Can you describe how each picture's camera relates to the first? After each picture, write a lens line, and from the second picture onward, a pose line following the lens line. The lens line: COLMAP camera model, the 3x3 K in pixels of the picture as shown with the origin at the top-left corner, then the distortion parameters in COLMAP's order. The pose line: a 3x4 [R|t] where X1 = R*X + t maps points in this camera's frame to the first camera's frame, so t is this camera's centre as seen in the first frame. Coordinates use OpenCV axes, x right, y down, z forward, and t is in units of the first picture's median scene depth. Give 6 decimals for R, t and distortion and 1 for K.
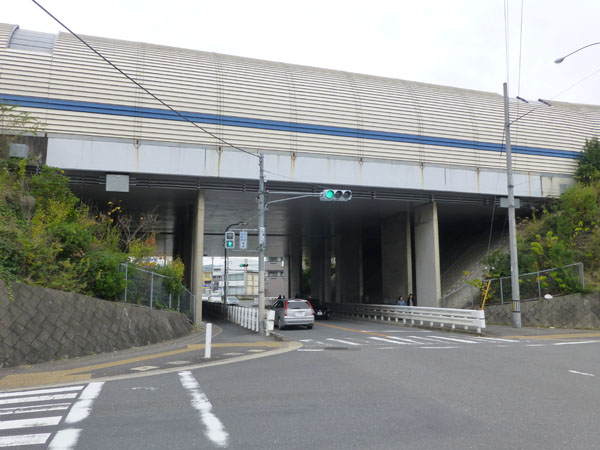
lens RADIAL K [[477.2, 0, 300.0], [0, 477.2, 225.0], [0, 0, 1]] dist [0.072130, 0.000840]
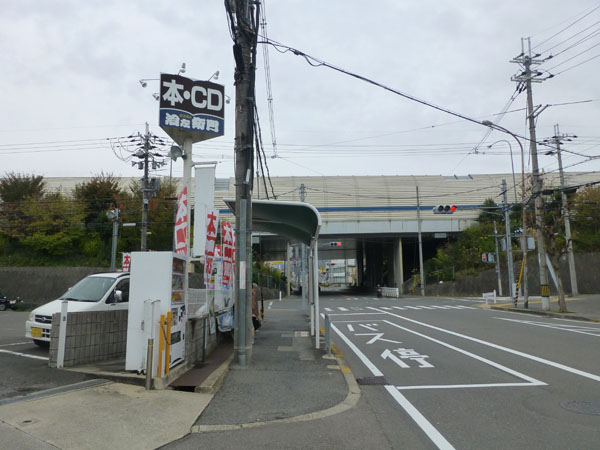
lens RADIAL K [[418.9, 0, 300.0], [0, 418.9, 225.0], [0, 0, 1]] dist [0.000100, 0.000052]
pose [[0.966897, -0.050944, -0.250030, 0.317946], [0.052983, 0.998594, 0.001428, -0.125855], [0.249606, -0.014628, 0.968237, -0.843280]]
